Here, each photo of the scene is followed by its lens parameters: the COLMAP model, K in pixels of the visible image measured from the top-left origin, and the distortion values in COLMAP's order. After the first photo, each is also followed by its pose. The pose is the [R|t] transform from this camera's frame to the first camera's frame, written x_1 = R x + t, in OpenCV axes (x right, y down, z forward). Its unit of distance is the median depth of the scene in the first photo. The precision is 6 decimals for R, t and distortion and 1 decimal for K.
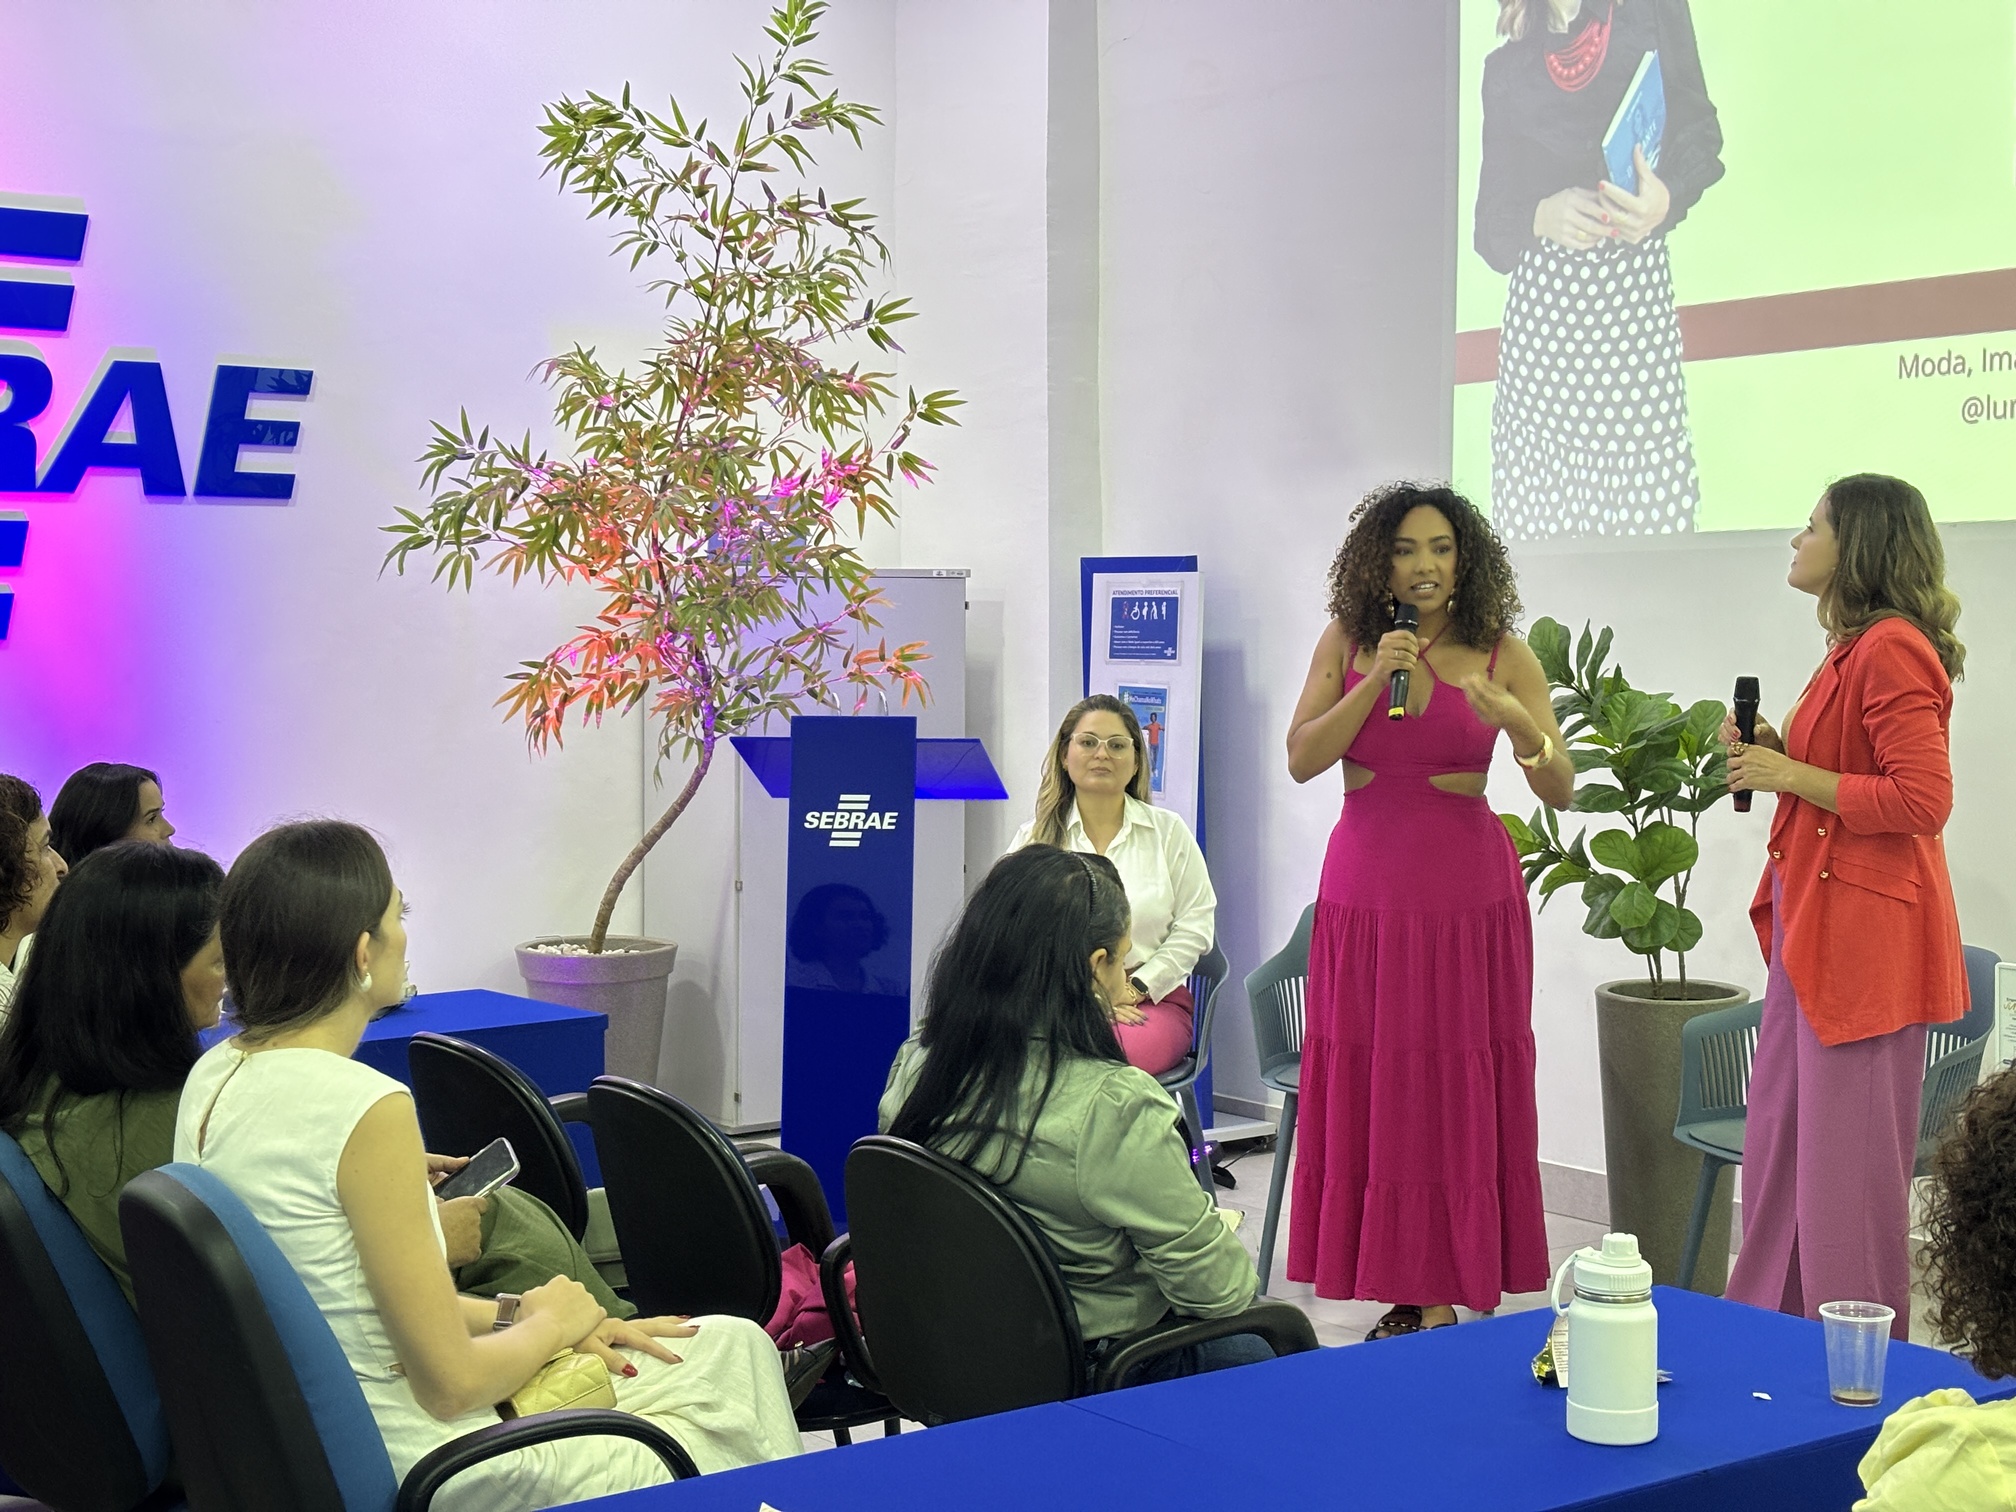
lens RADIAL K [[3072.3, 0, 1018.5], [0, 3072.3, 827.2], [0, 0, 1]] dist [0.063405, 0.000000]
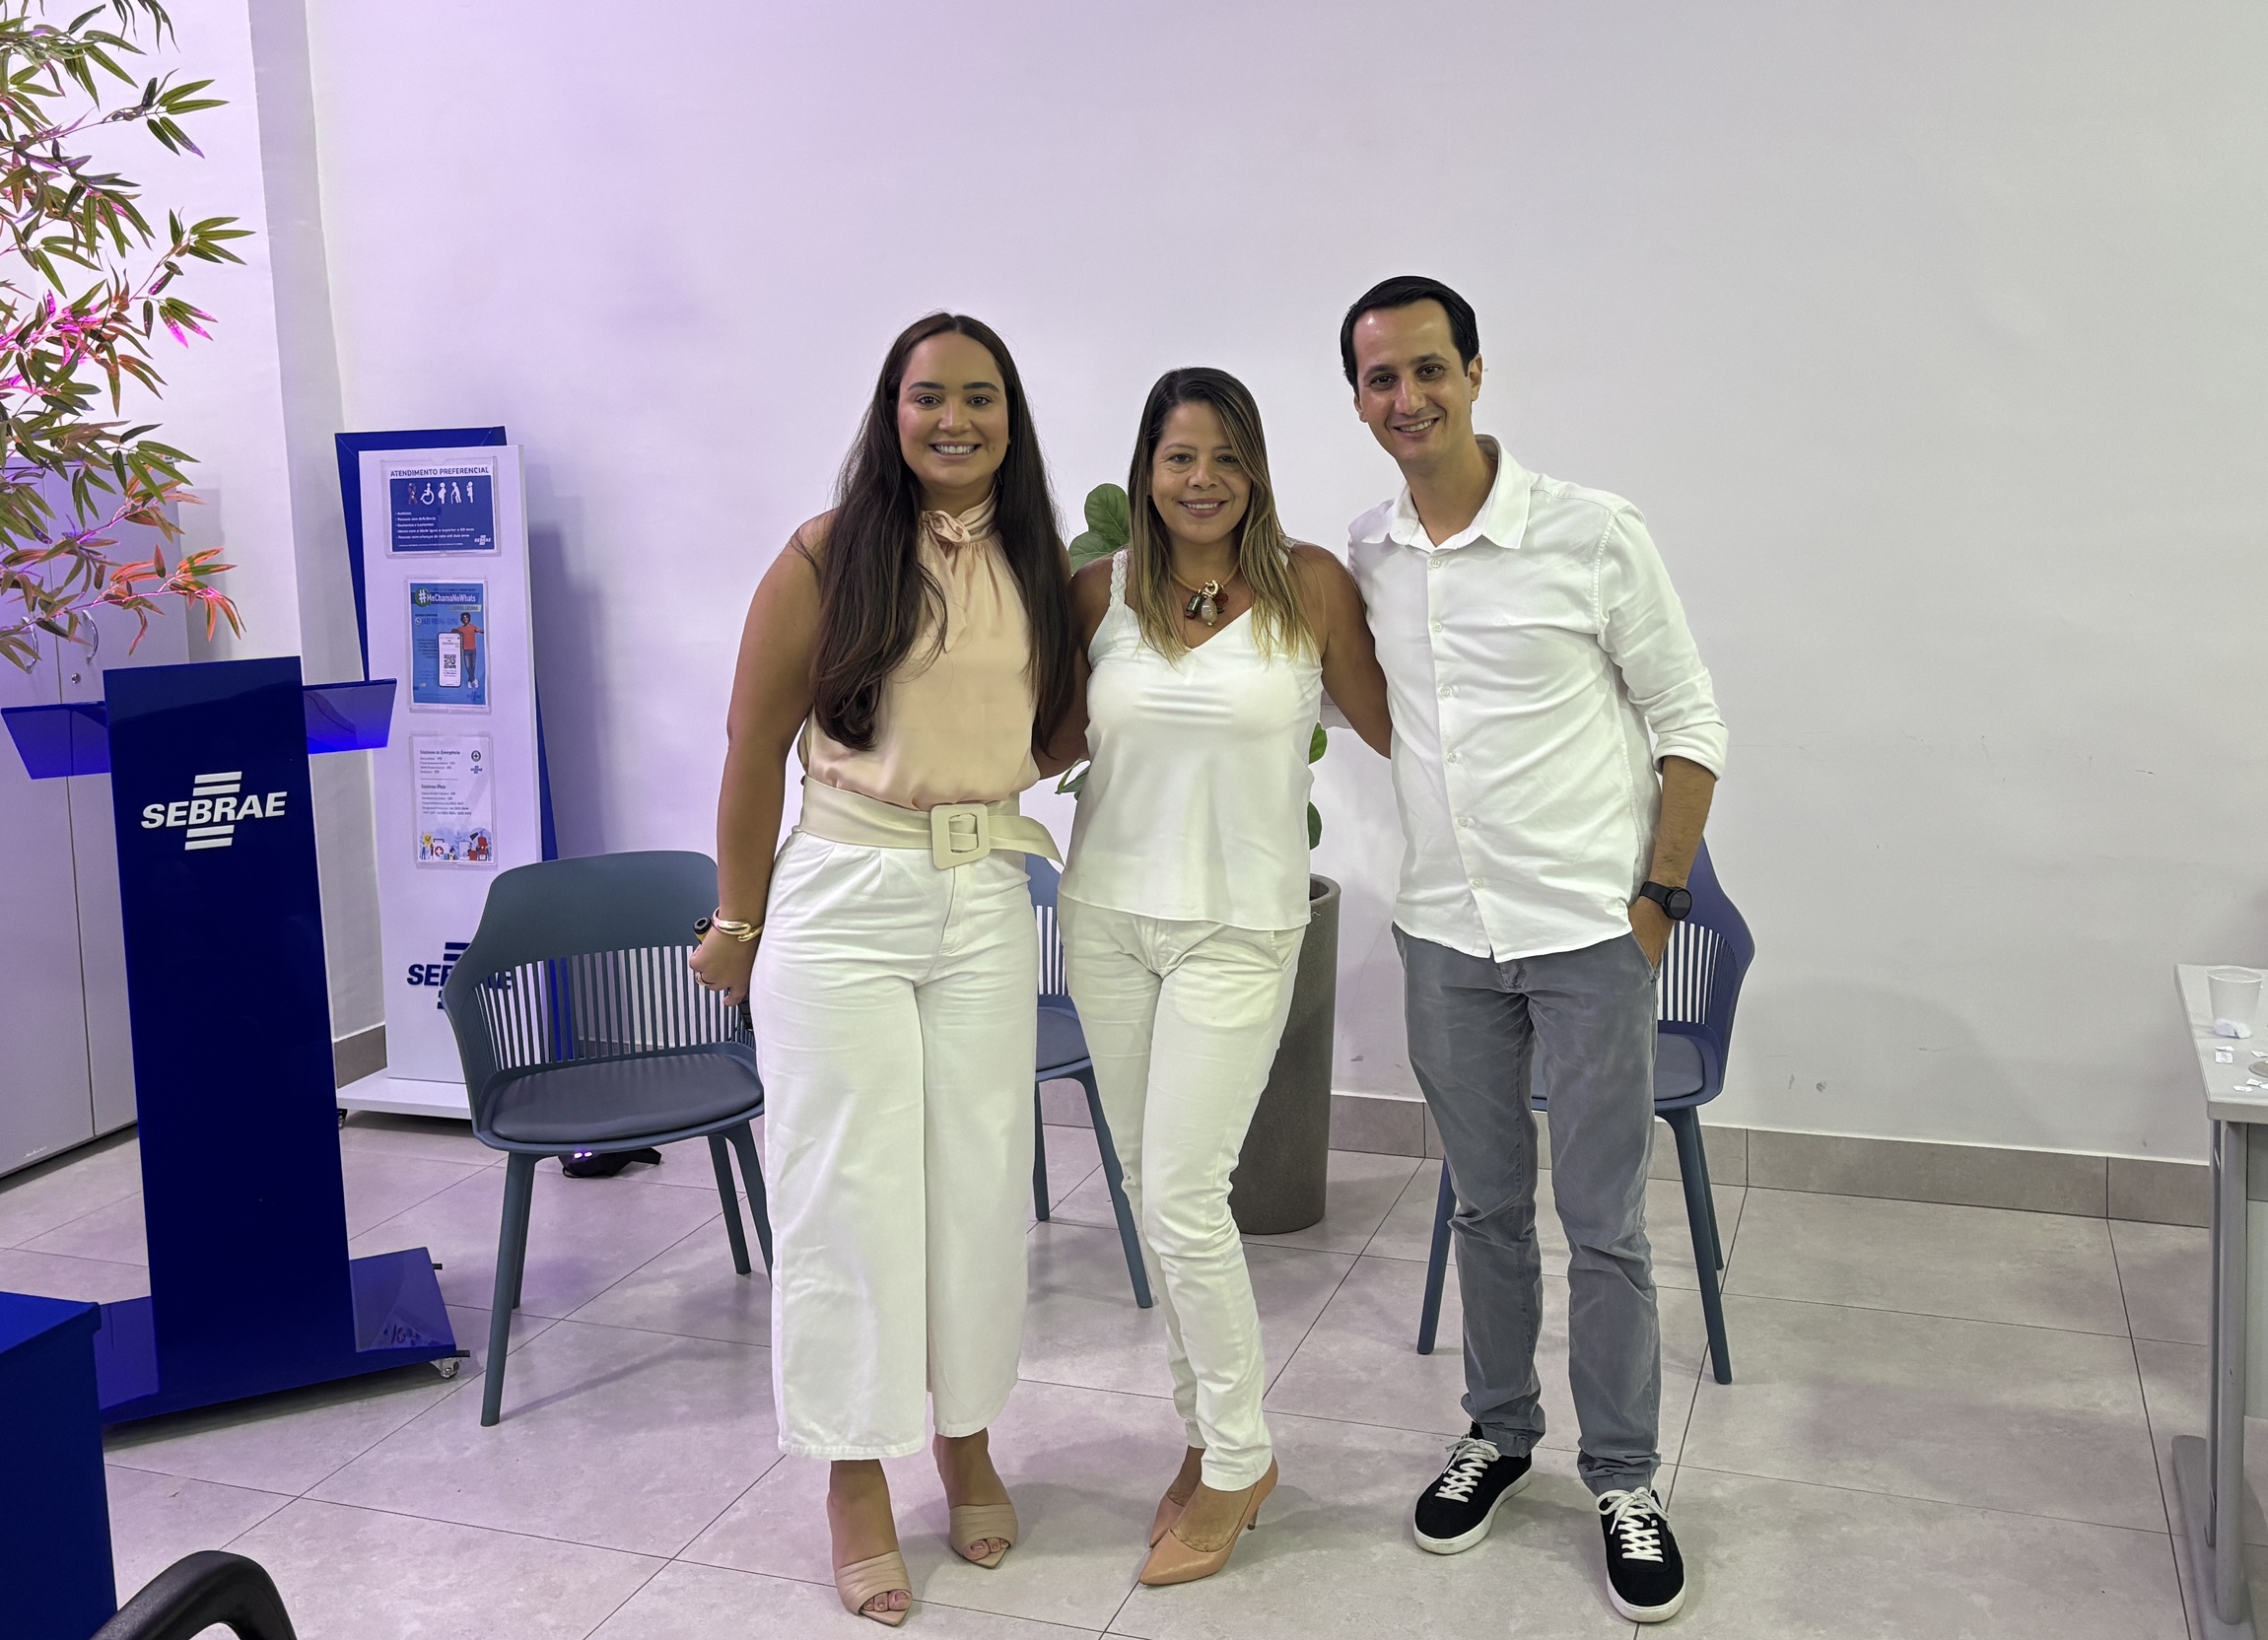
lens RADIAL K [[2173.5, 0, 1136.8], [0, 2173.5, 645.3], [0, 0, 1]] dist [0.027087, 0.000000]
pose [[0.852844, -0.084938, 0.515212, -0.118315], [0.079348, 0.996304, 0.032904, -0.036219], [-0.516102, 0.012819, 0.856431, 0.421520]]
